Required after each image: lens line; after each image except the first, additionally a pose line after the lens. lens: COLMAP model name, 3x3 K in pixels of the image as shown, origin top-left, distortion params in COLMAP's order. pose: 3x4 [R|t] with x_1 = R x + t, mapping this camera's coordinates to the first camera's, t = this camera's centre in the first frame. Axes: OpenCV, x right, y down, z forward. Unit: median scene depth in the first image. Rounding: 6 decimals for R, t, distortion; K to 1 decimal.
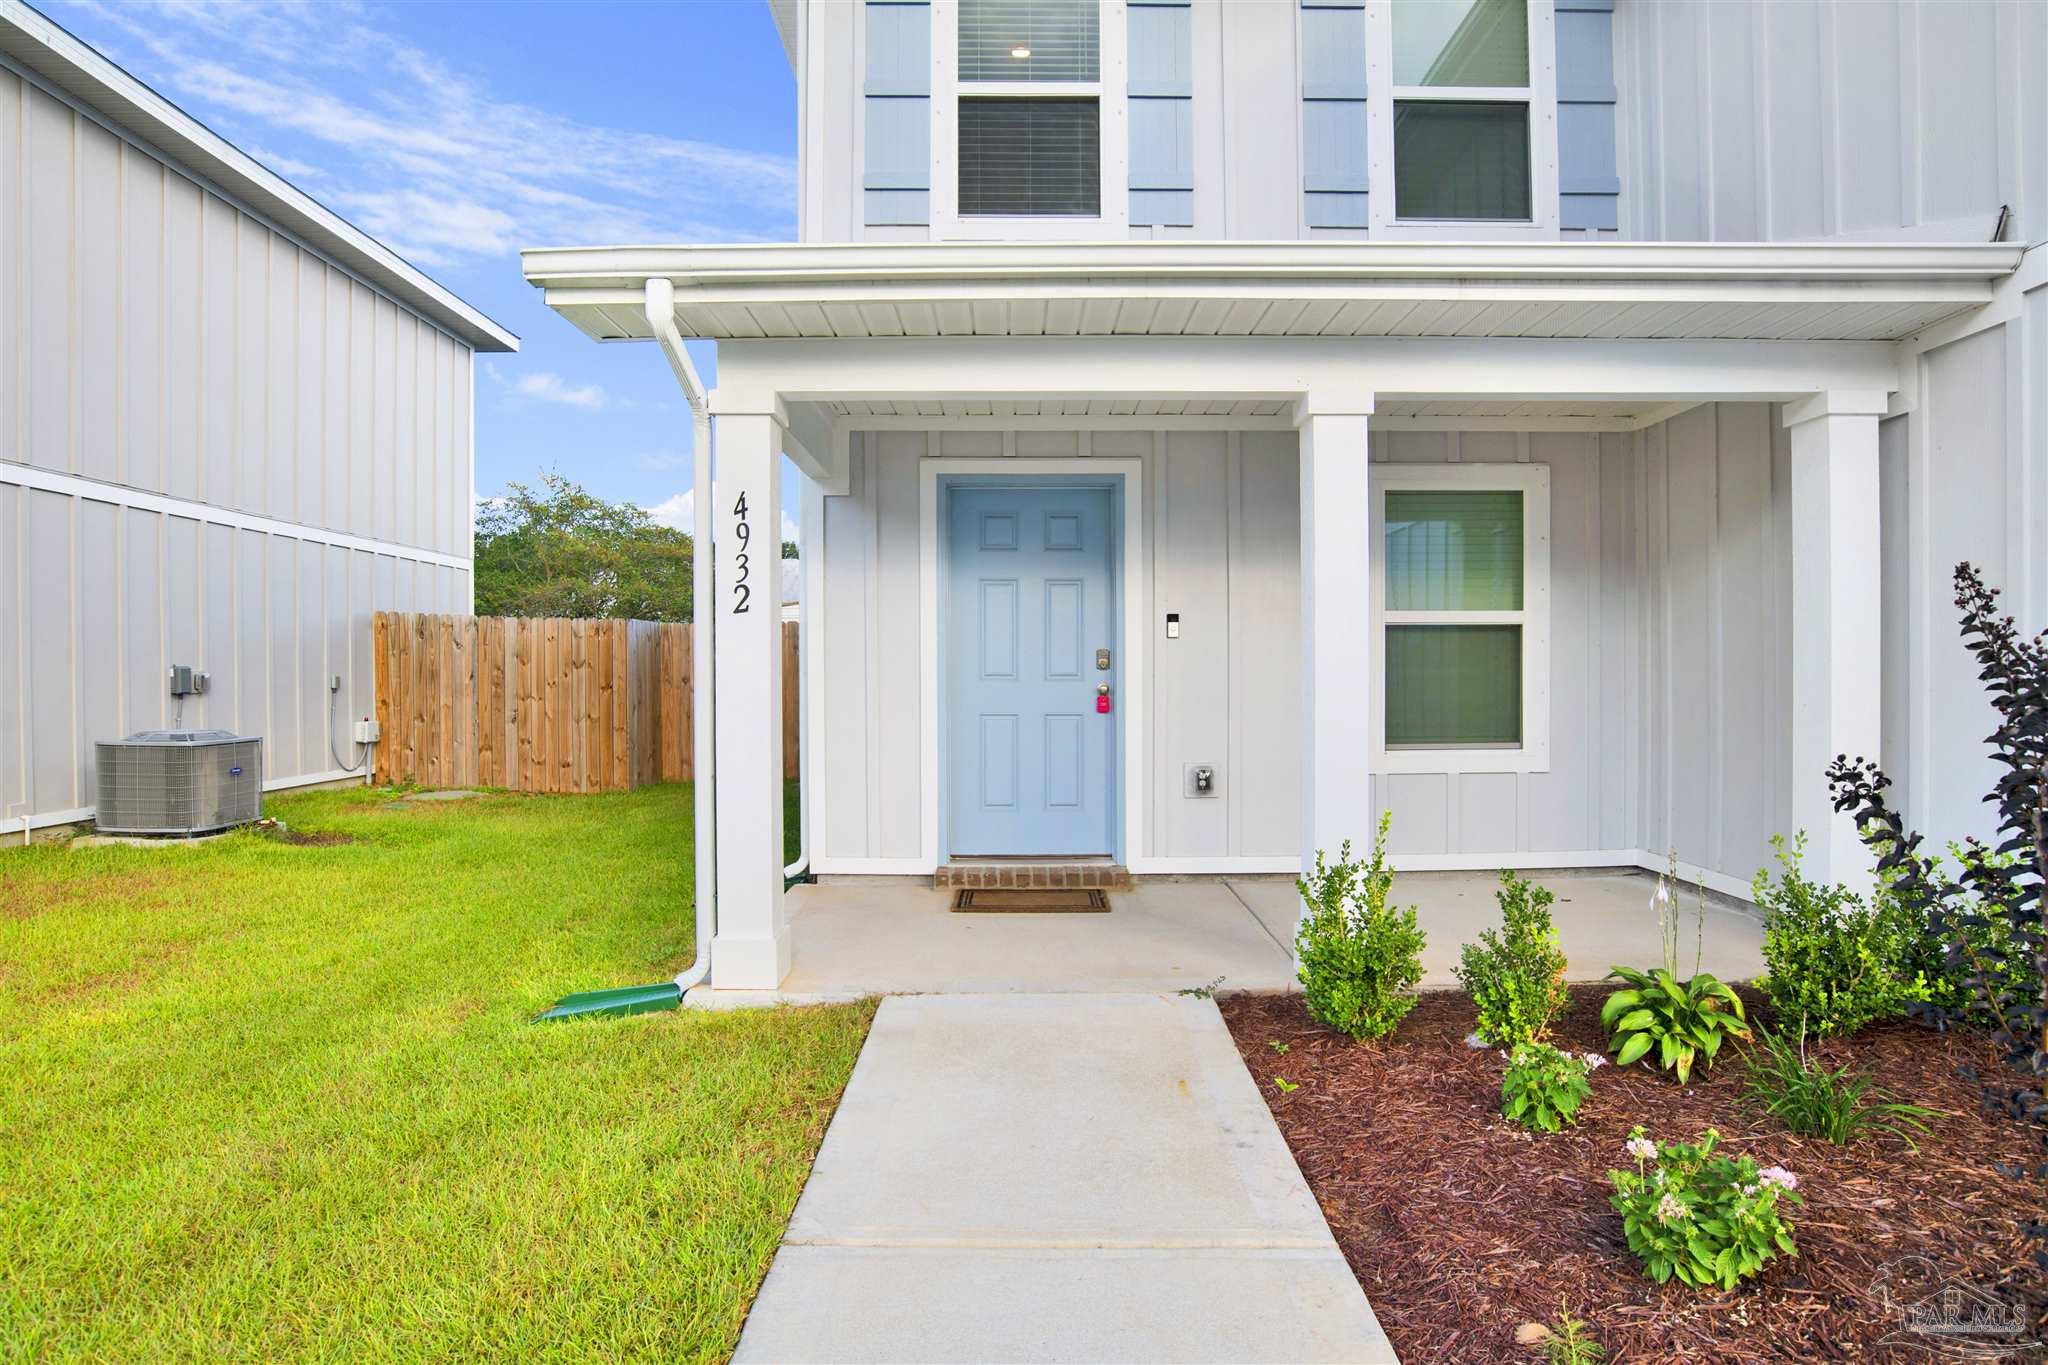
lens RADIAL K [[1067.2, 0, 1048.2], [0, 1067.2, 670.4], [0, 0, 1]] dist [-0.043918, 0.000836]
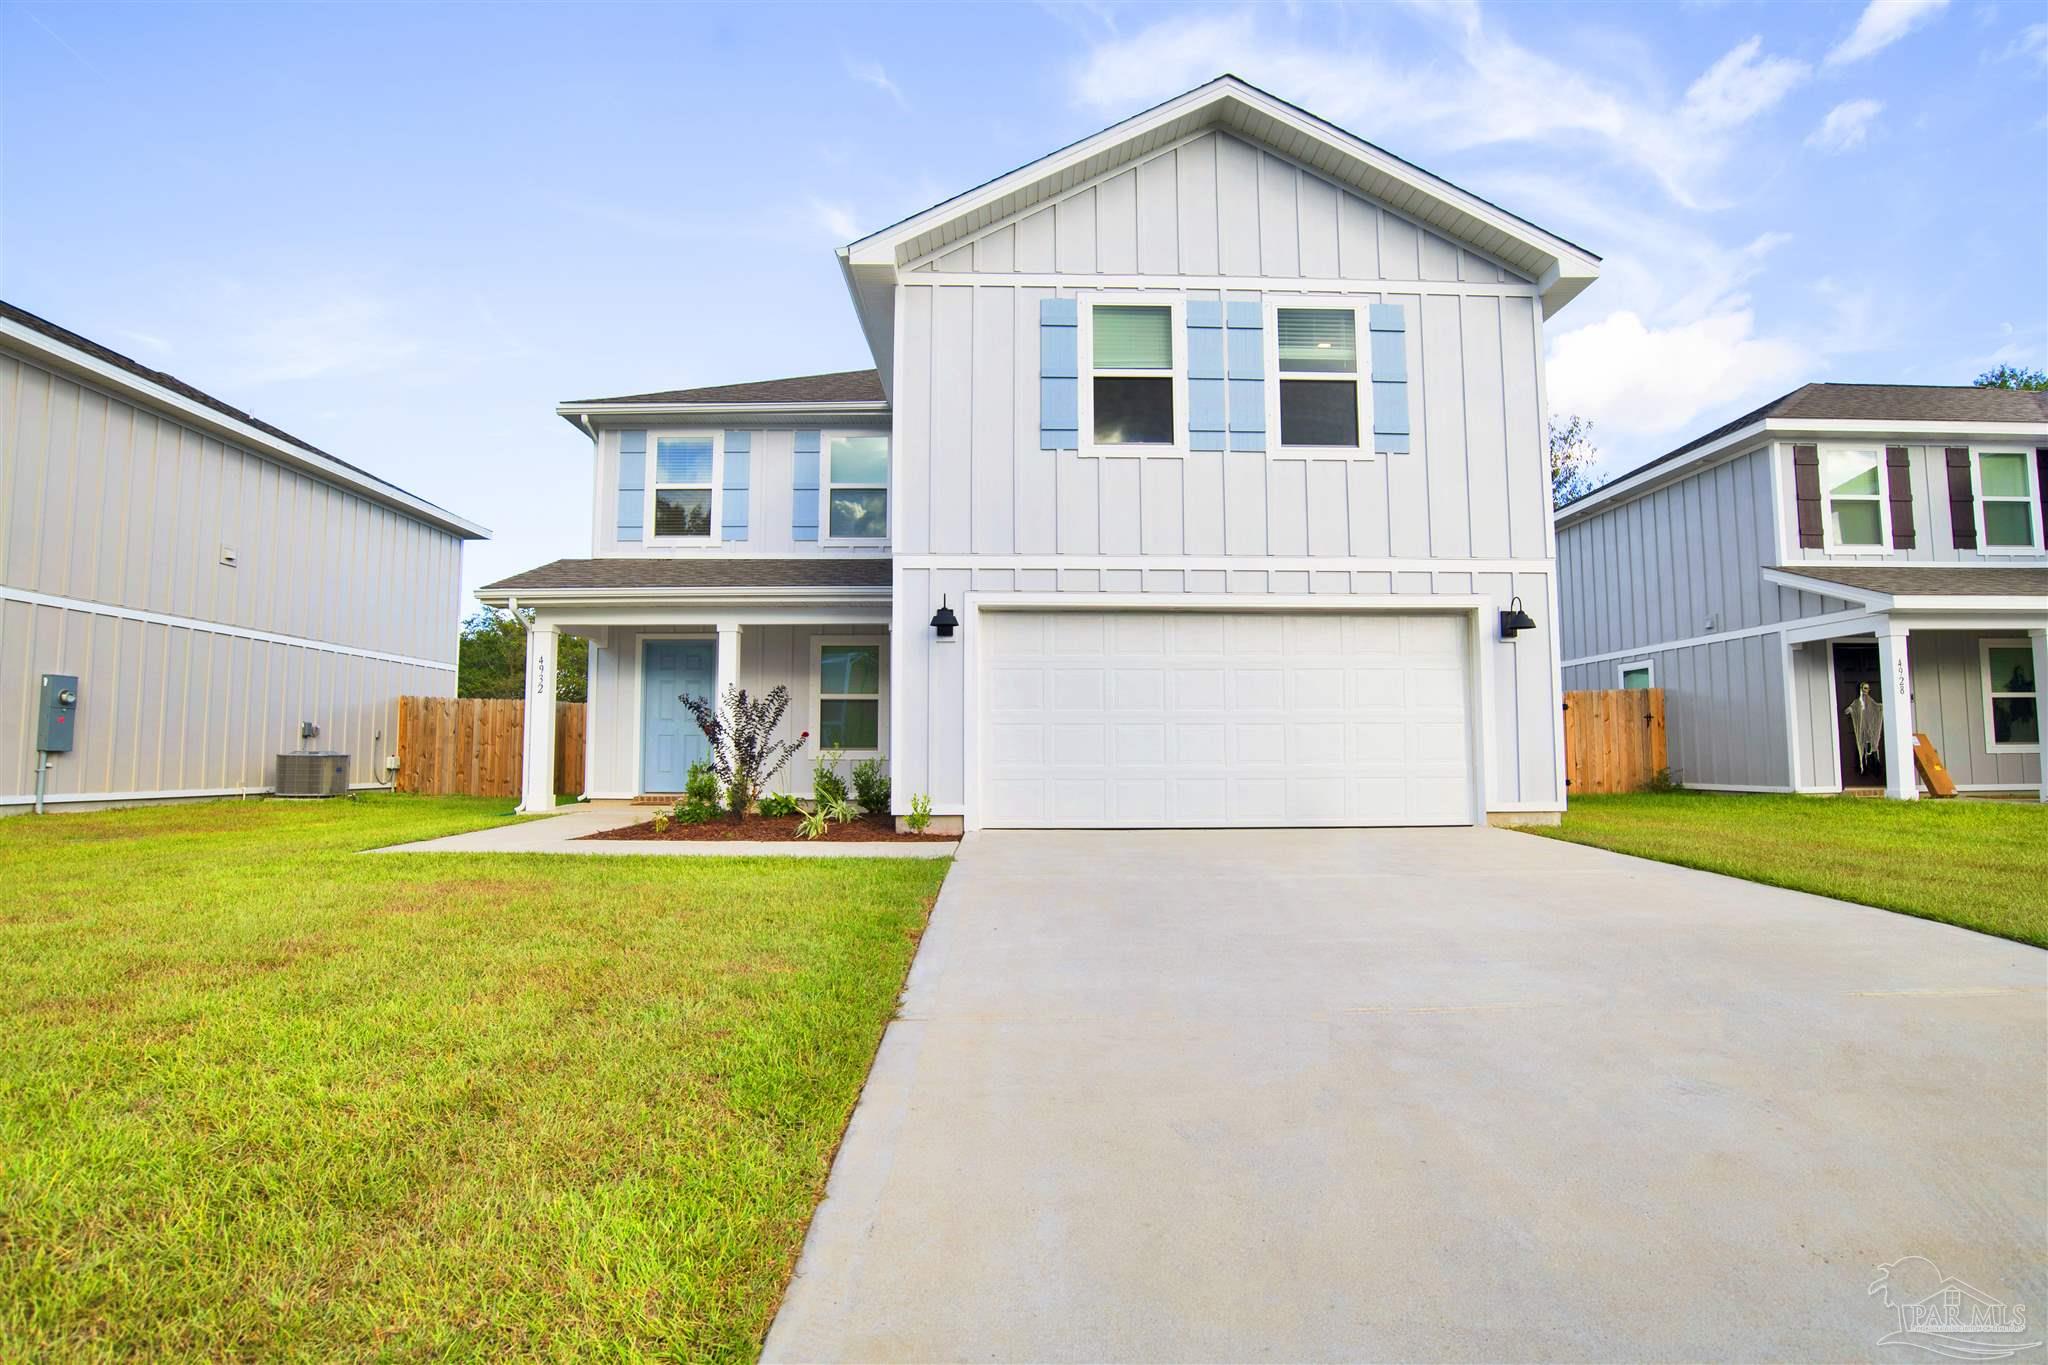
lens RADIAL K [[1075.2, 0, 1030.9], [0, 1075.2, 662.8], [0, 0, 1]] dist [-0.019571, -0.000002]
pose [[0.999972, -0.002136, -0.007133, 0.835315], [0.001495, 0.996056, -0.088715, 0.096829], [0.007294, 0.088702, 0.996031, -1.523072]]
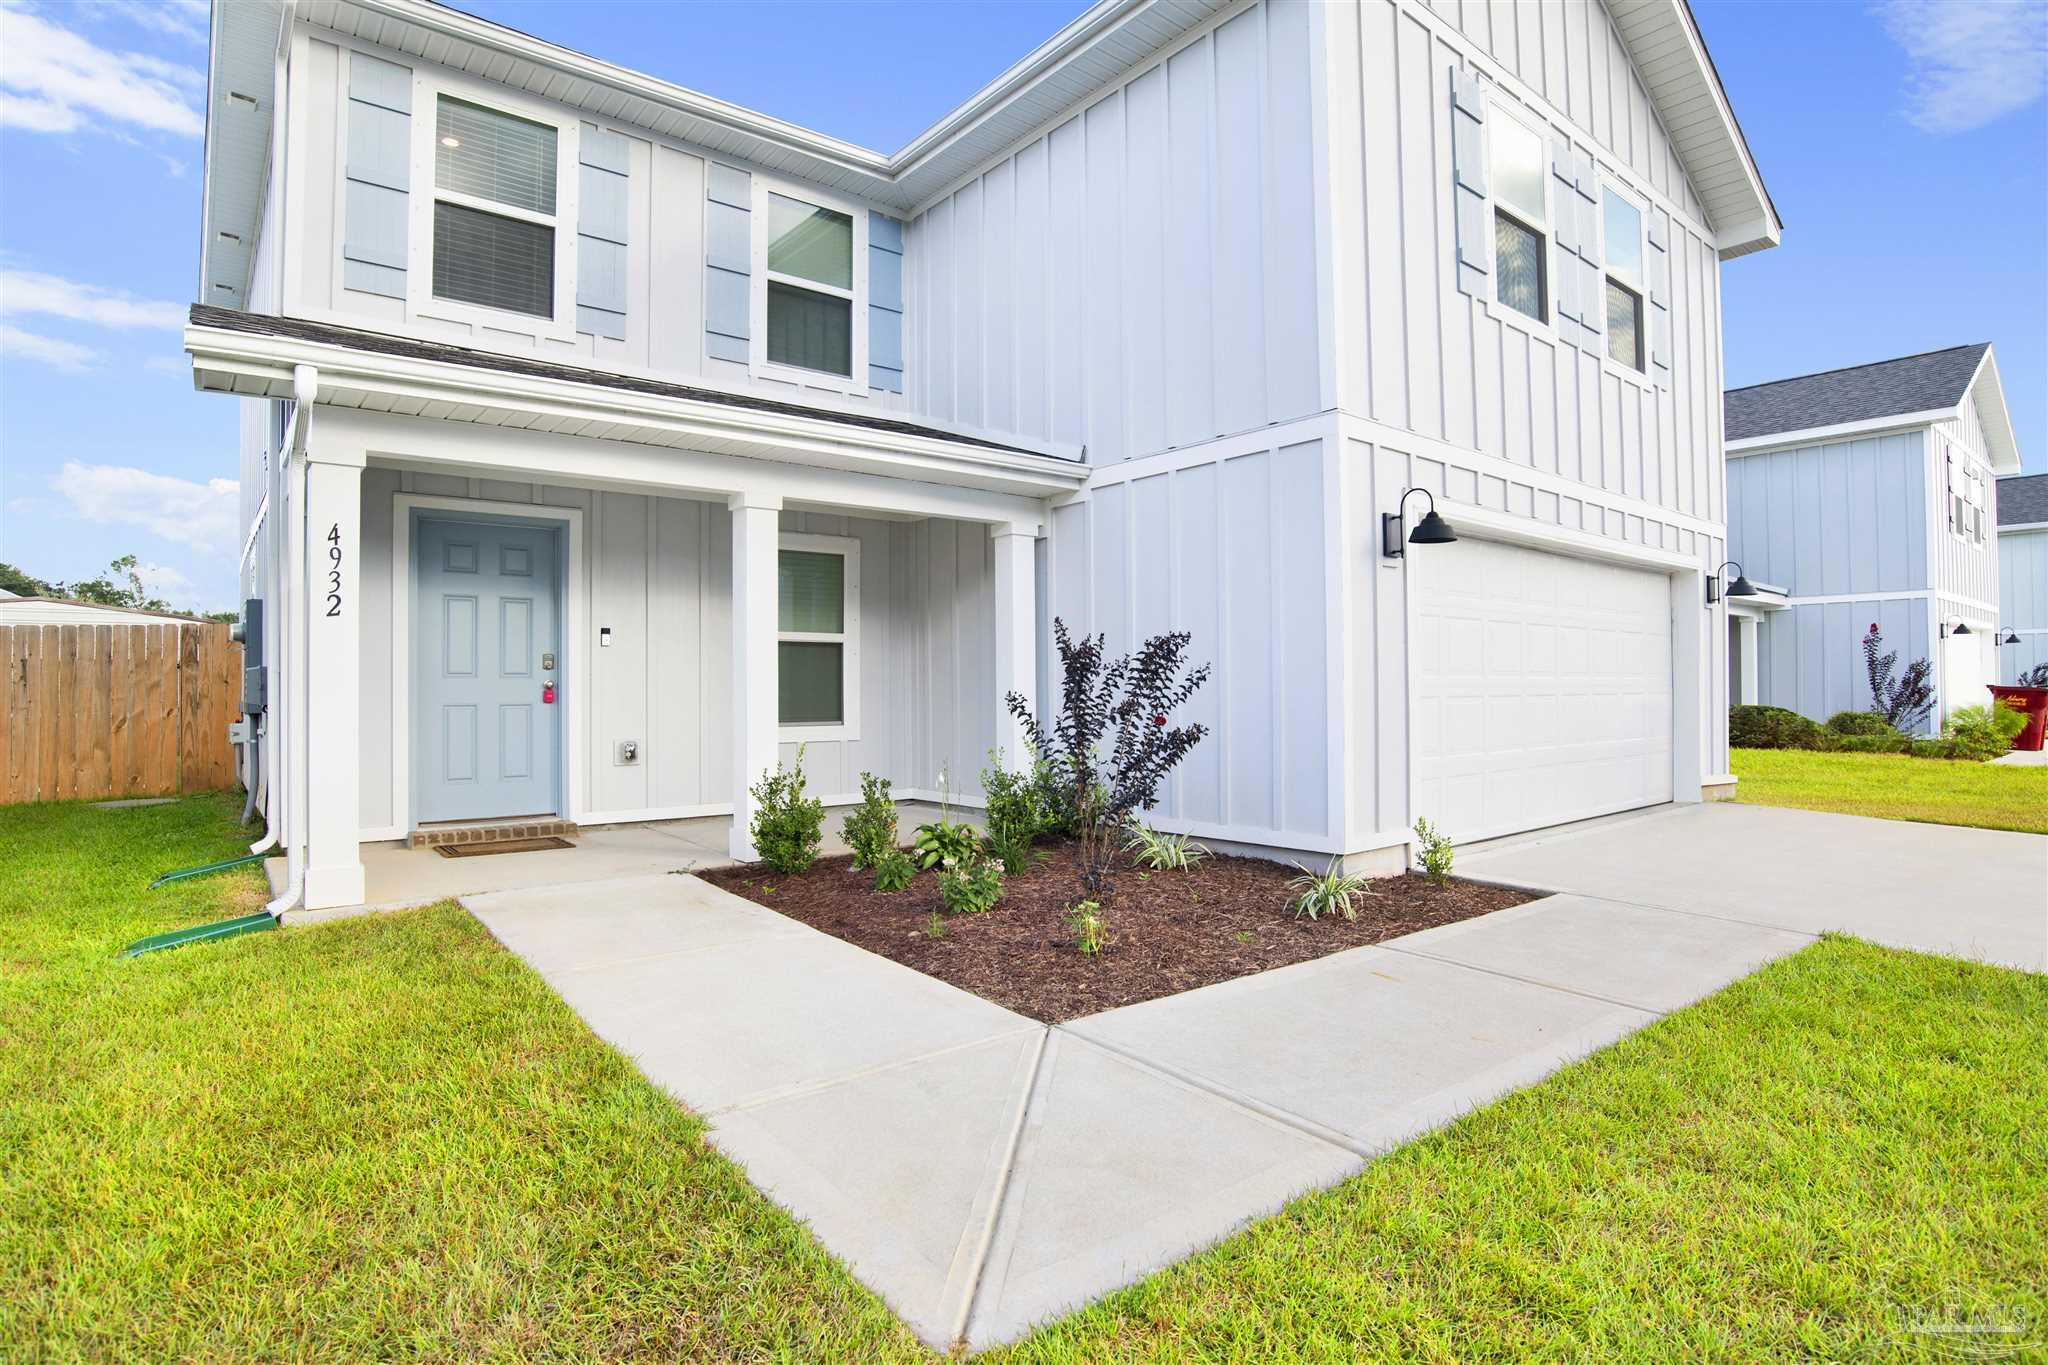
lens RADIAL K [[1067.2, 0, 1048.2], [0, 1067.2, 670.4], [0, 0, 1]] dist [-0.043918, 0.000836]
pose [[0.778487, 0.008703, 0.627601, -0.285260], [0.005547, 0.999769, -0.020745, 0.030258], [-0.627636, 0.019631, 0.778259, -0.377258]]
